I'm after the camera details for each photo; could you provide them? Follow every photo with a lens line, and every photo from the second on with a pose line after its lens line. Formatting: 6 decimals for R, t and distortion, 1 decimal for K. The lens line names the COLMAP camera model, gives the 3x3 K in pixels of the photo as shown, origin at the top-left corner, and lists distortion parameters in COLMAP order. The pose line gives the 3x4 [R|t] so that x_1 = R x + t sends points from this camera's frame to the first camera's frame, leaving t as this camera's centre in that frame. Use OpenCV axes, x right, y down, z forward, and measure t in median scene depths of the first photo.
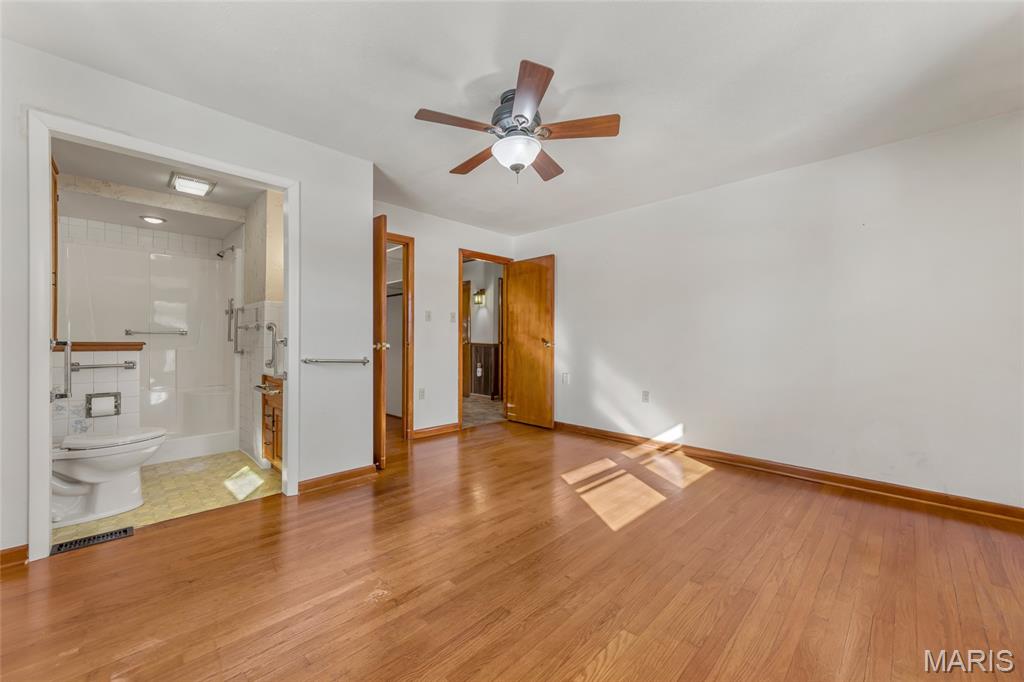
lens RADIAL K [[396.8, 0, 516.2], [0, 396.8, 337.0], [0, 0, 1]] dist [0.002601, -0.000055]
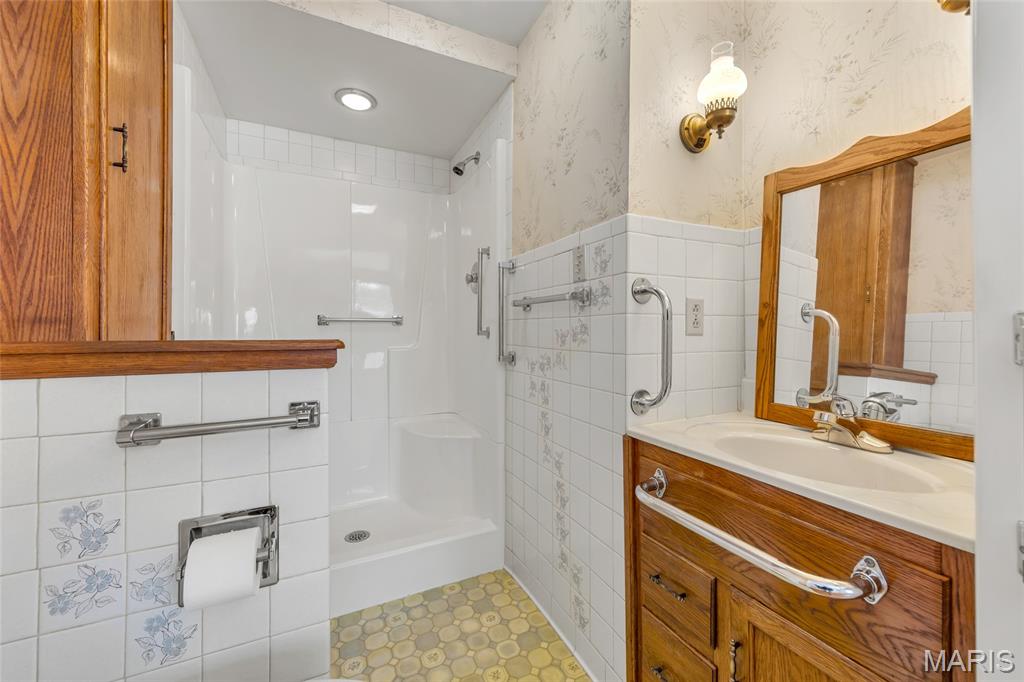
lens RADIAL K [[393.9, 0, 512.2], [0, 393.9, 329.8], [0, 0, 1]] dist [0.001690, 0.000042]
pose [[0.937087, -0.007511, -0.349015, -0.608479], [0.007388, 0.999971, -0.001686, 0.005774], [0.349018, -0.000999, 0.937116, 0.657543]]
